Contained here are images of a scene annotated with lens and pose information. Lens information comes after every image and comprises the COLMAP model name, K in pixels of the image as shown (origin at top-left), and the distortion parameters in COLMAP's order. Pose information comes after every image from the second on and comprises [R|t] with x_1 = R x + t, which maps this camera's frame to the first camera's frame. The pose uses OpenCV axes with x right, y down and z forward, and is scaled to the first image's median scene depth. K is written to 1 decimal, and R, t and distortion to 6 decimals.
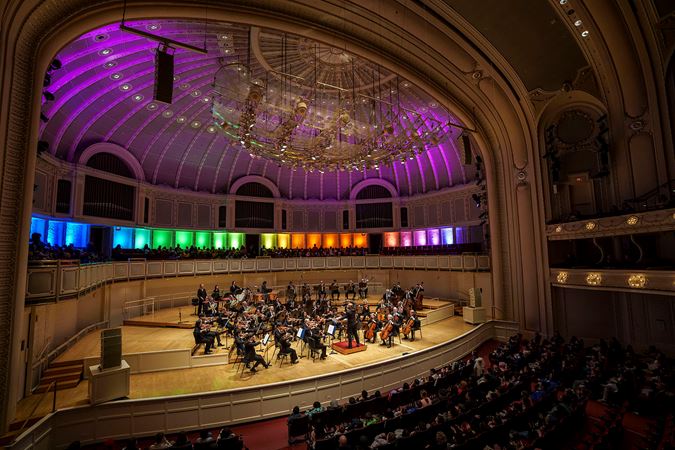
lens RADIAL K [[320.1, 0, 337.5], [0, 320.1, 225.0], [0, 0, 1]] dist [-0.062959, 0.031906]
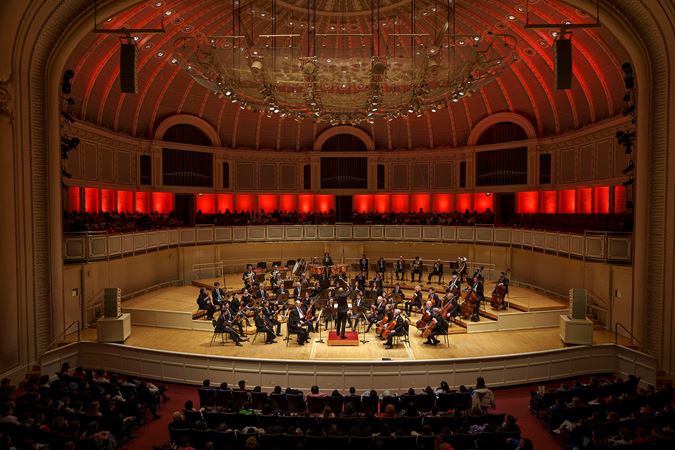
lens RADIAL K [[411.9, 0, 337.5], [0, 411.9, 225.0], [0, 0, 1]] dist [-0.003766, 0.000116]
pose [[0.841642, 0.038165, -0.538685, 0.350893], [0.035697, 0.991386, 0.126010, -0.036046], [0.538855, -0.125285, 0.833030, 0.053519]]
